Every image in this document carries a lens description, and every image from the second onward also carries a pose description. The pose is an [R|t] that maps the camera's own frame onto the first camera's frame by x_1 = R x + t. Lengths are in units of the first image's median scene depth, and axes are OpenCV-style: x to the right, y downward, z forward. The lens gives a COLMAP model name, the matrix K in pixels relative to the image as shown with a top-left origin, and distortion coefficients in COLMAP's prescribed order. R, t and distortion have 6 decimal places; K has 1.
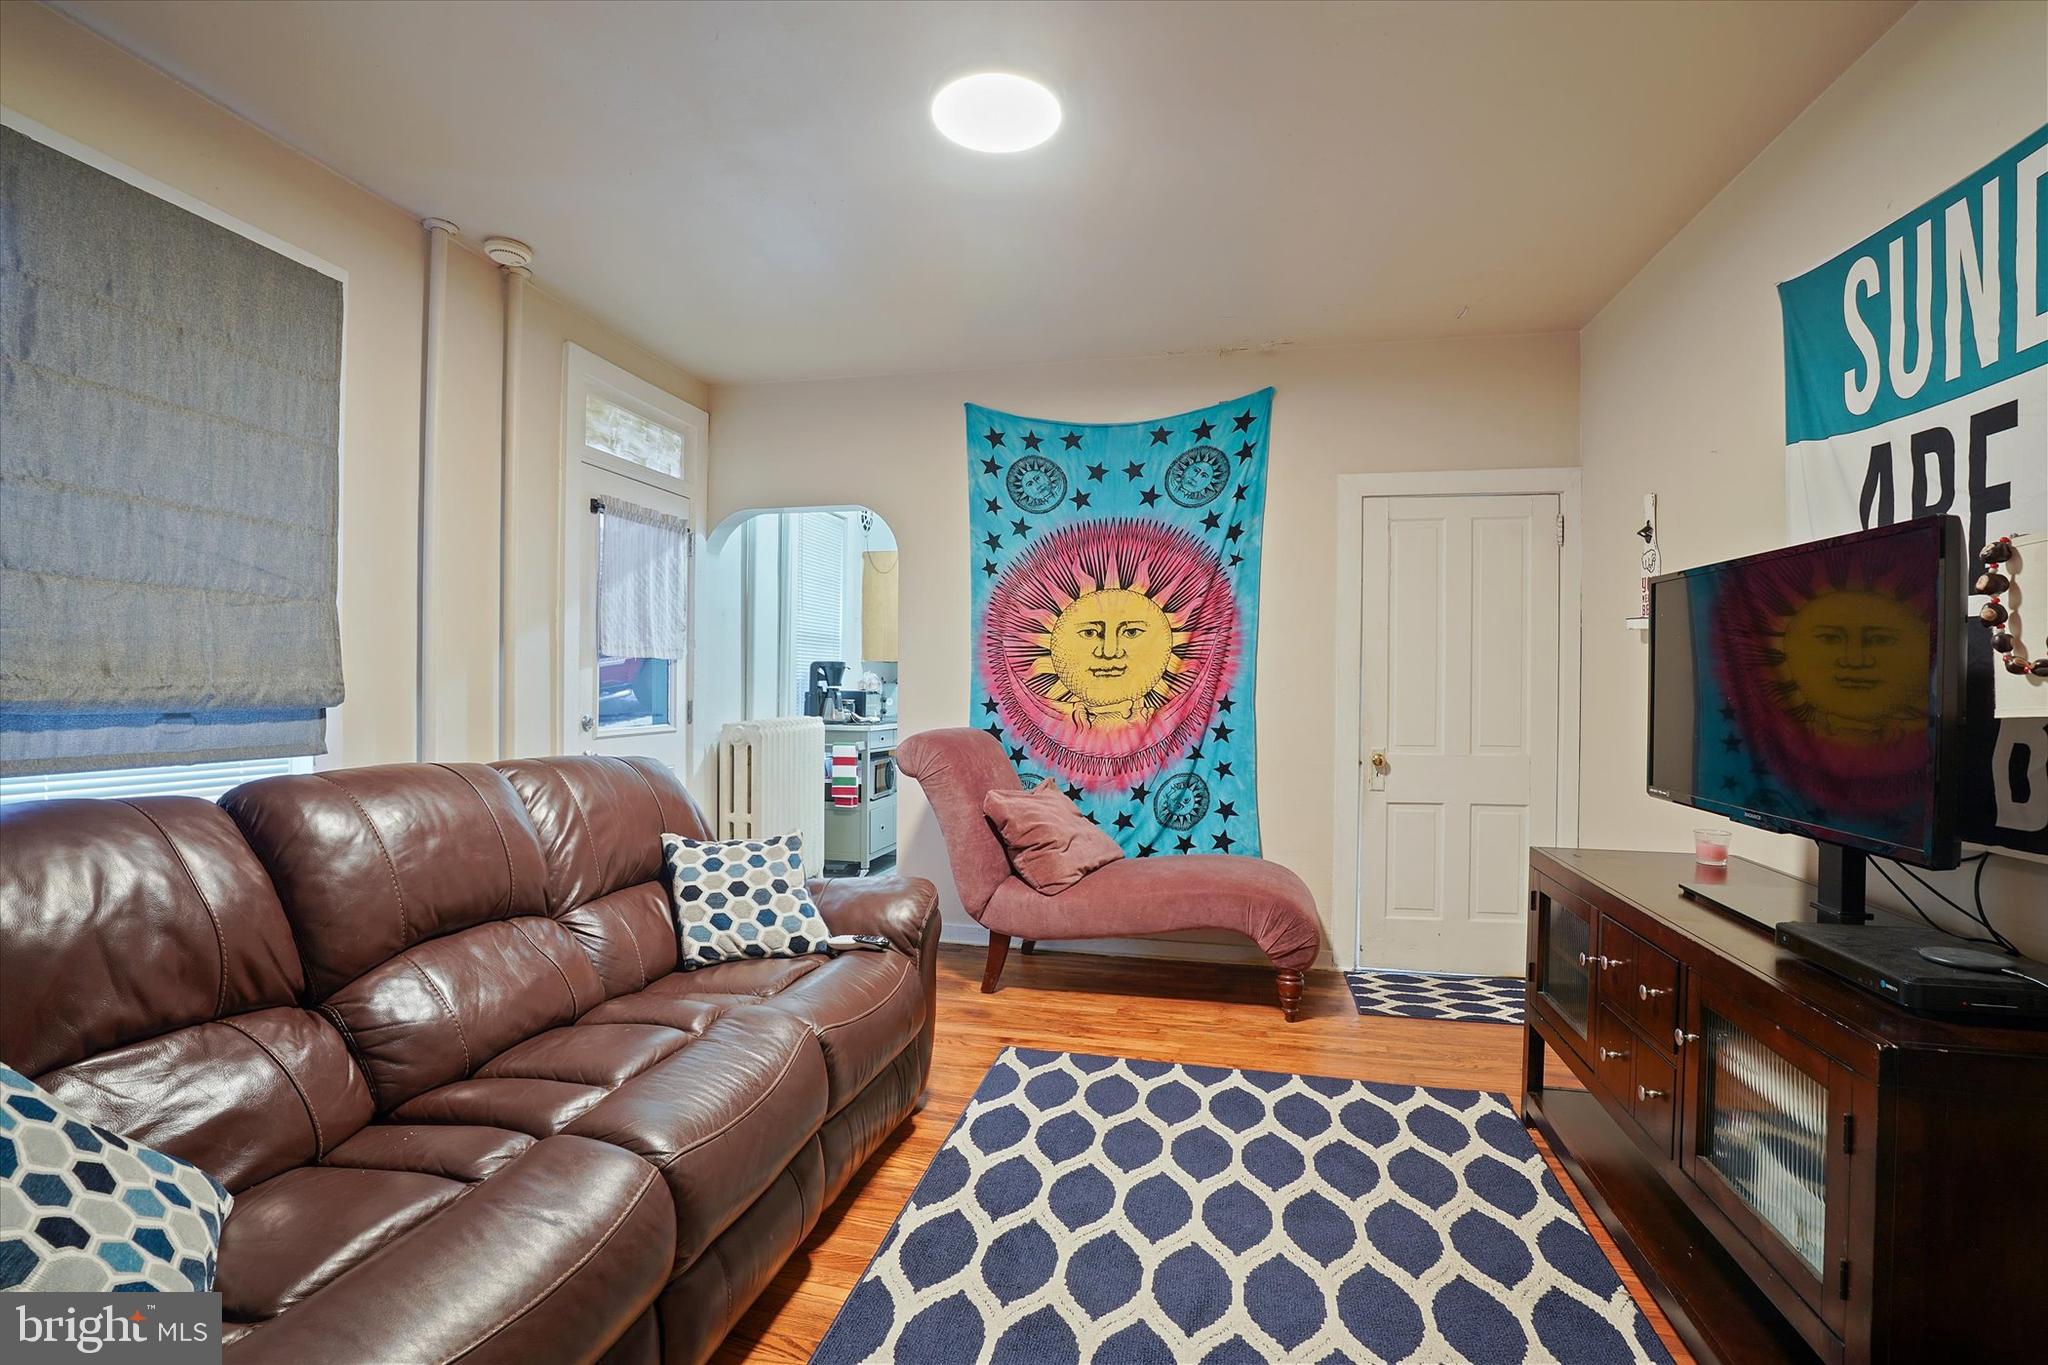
lens RADIAL K [[972.6, 0, 1021.9], [0, 972.6, 680.6], [0, 0, 1]] dist [-0.026979, 0.009871]
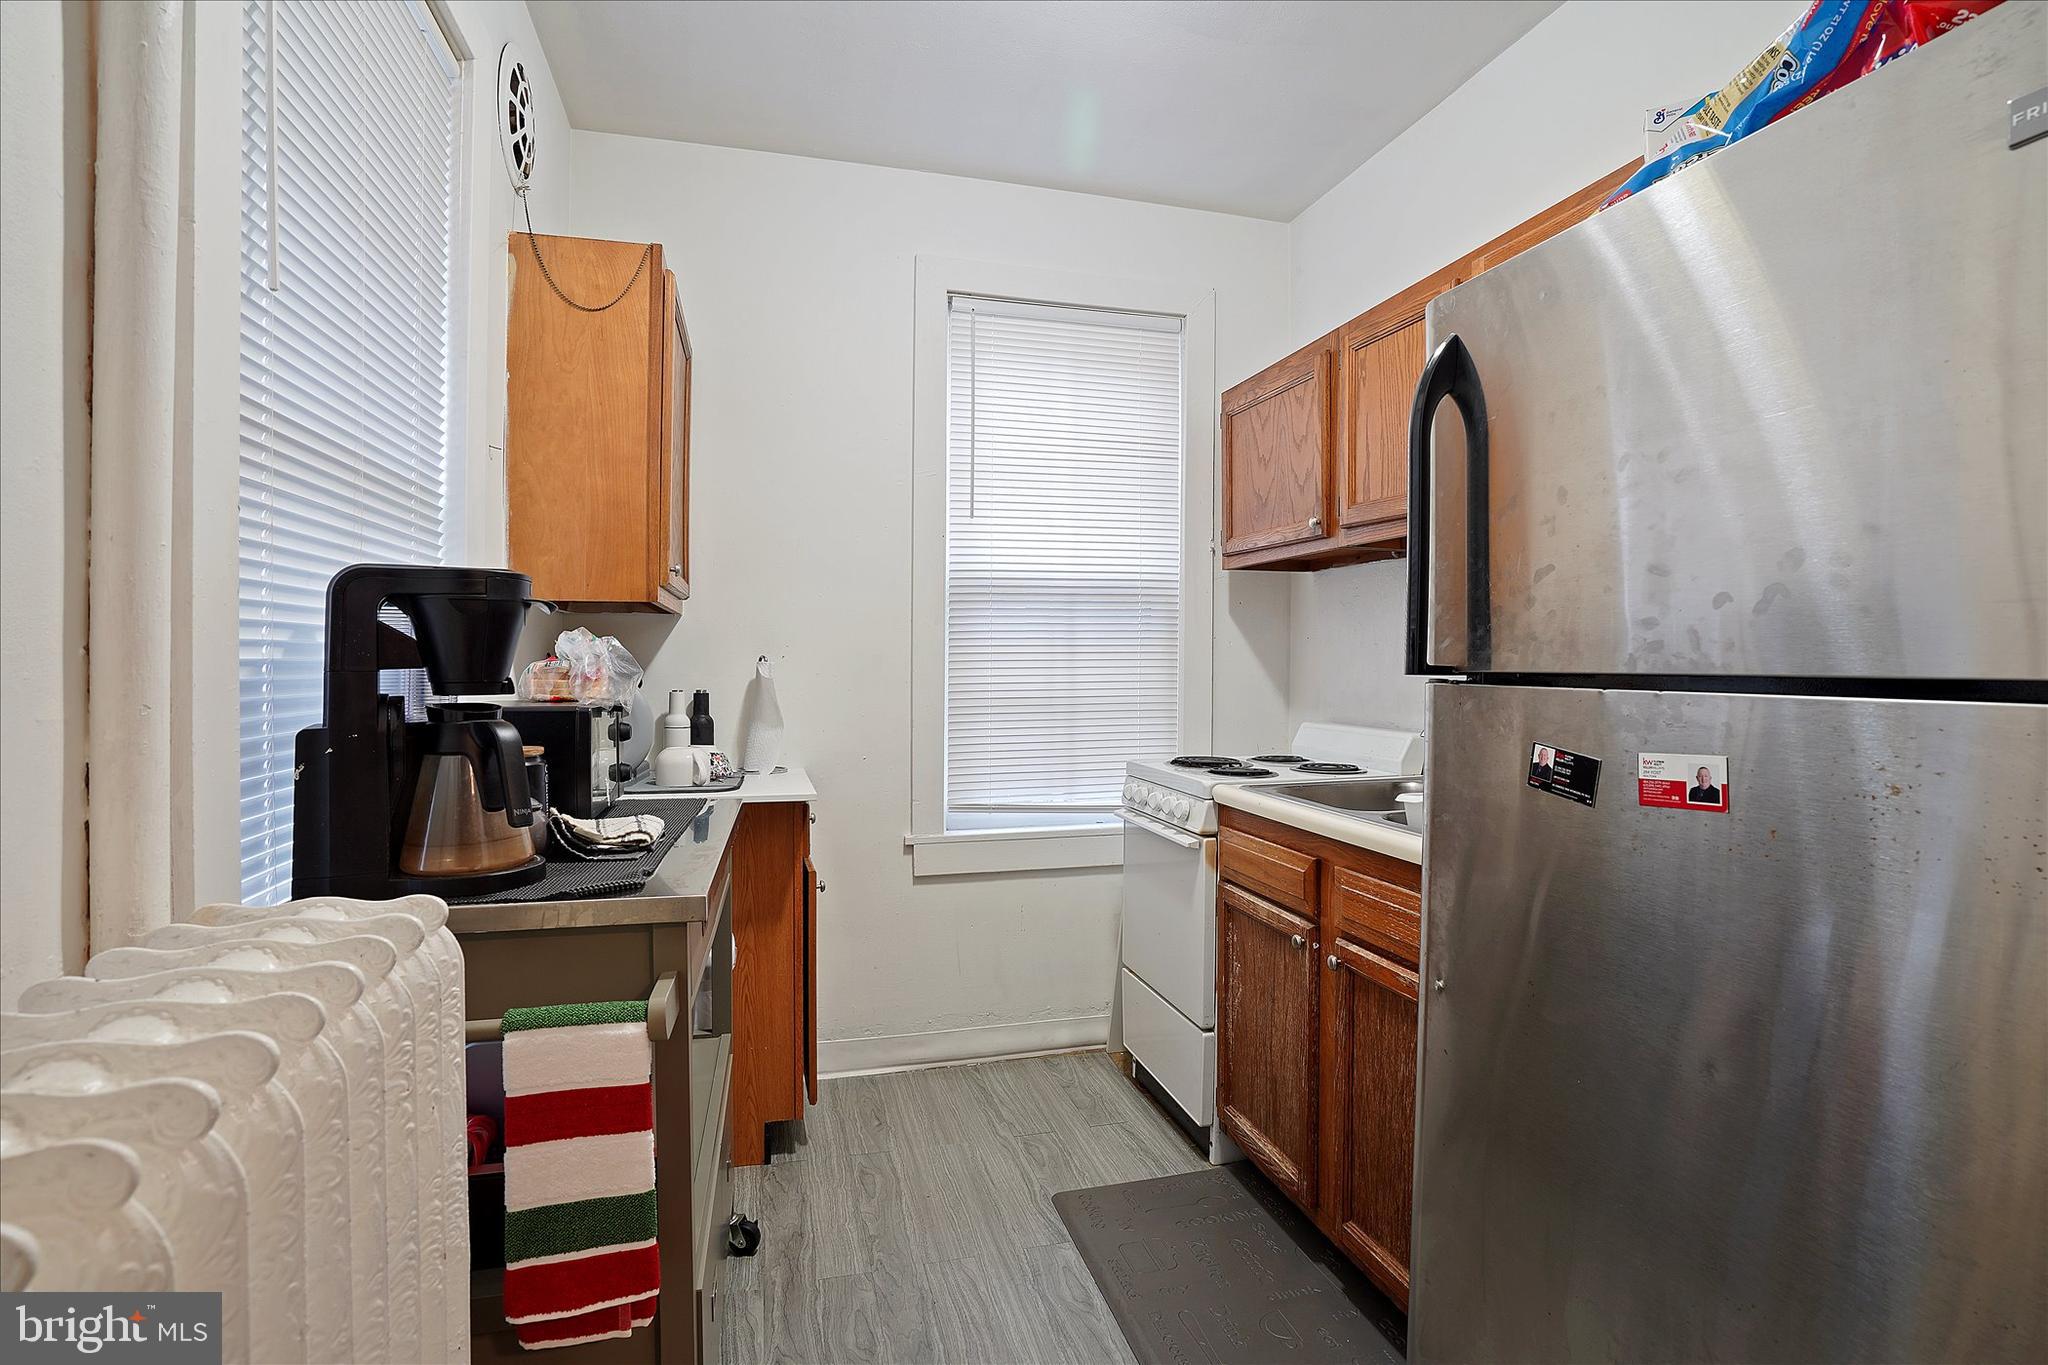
lens RADIAL K [[972.6, 0, 1036.3], [0, 972.6, 674.7], [0, 0, 1]] dist [-0.026979, 0.009871]
pose [[0.886221, -0.003717, 0.463248, -0.054966], [0.000857, 0.999979, 0.006384, 0.000103], [-0.463262, -0.005261, 0.886206, 0.232315]]
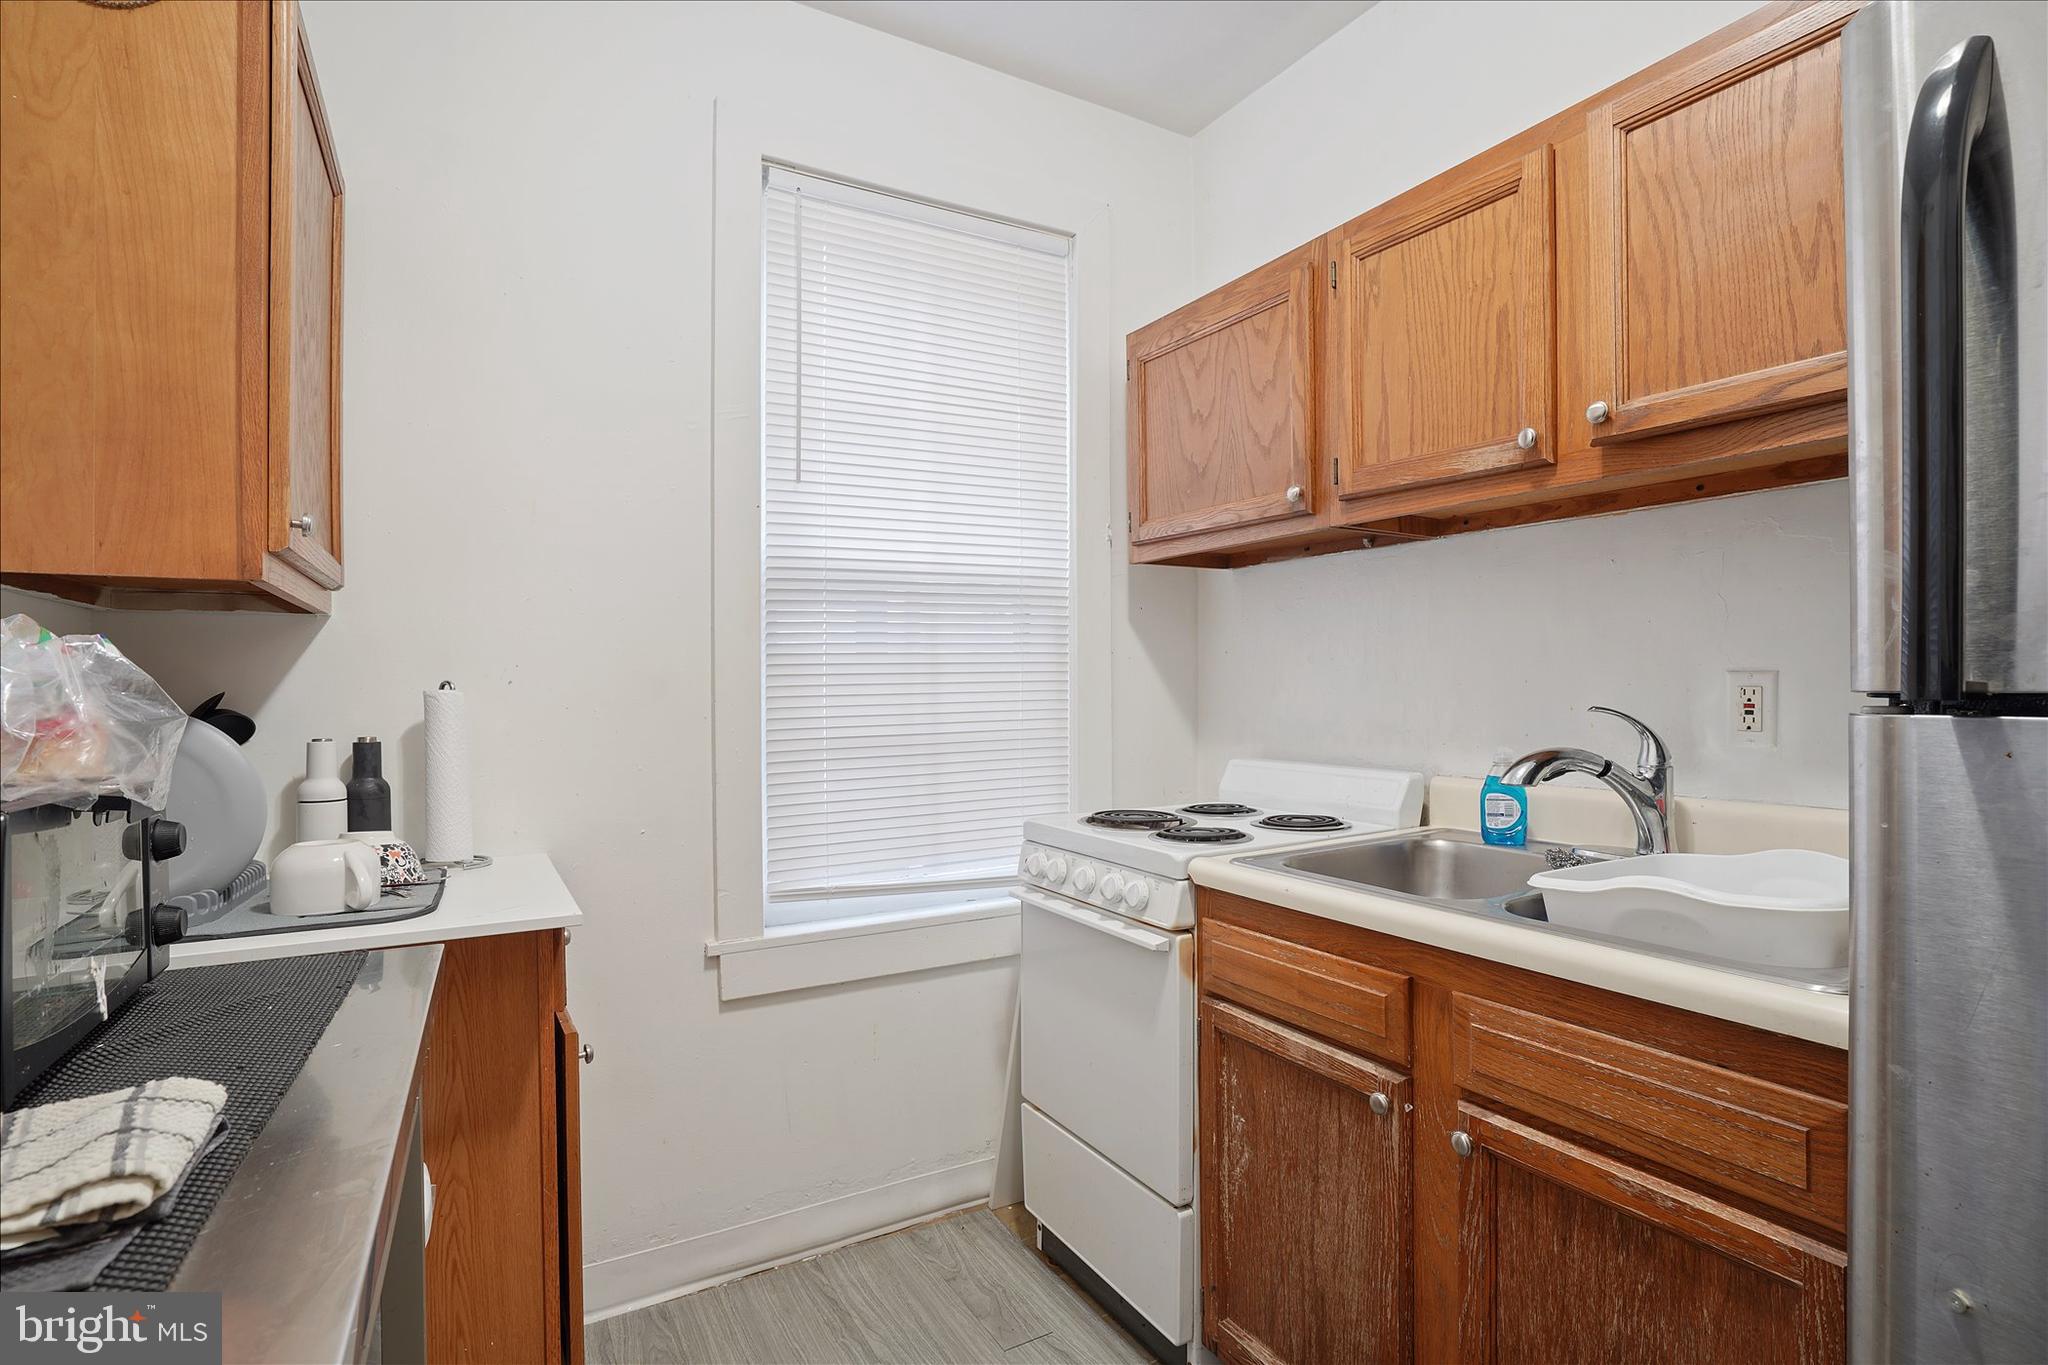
lens RADIAL K [[972.6, 0, 1023.2], [0, 972.6, 690.9], [0, 0, 1]] dist [-0.026979, 0.009871]
pose [[0.745169, -0.010537, 0.666792, -0.049337], [0.014240, 0.999899, -0.000112, -0.000076], [-0.666723, 0.009579, 0.745244, 0.261317]]
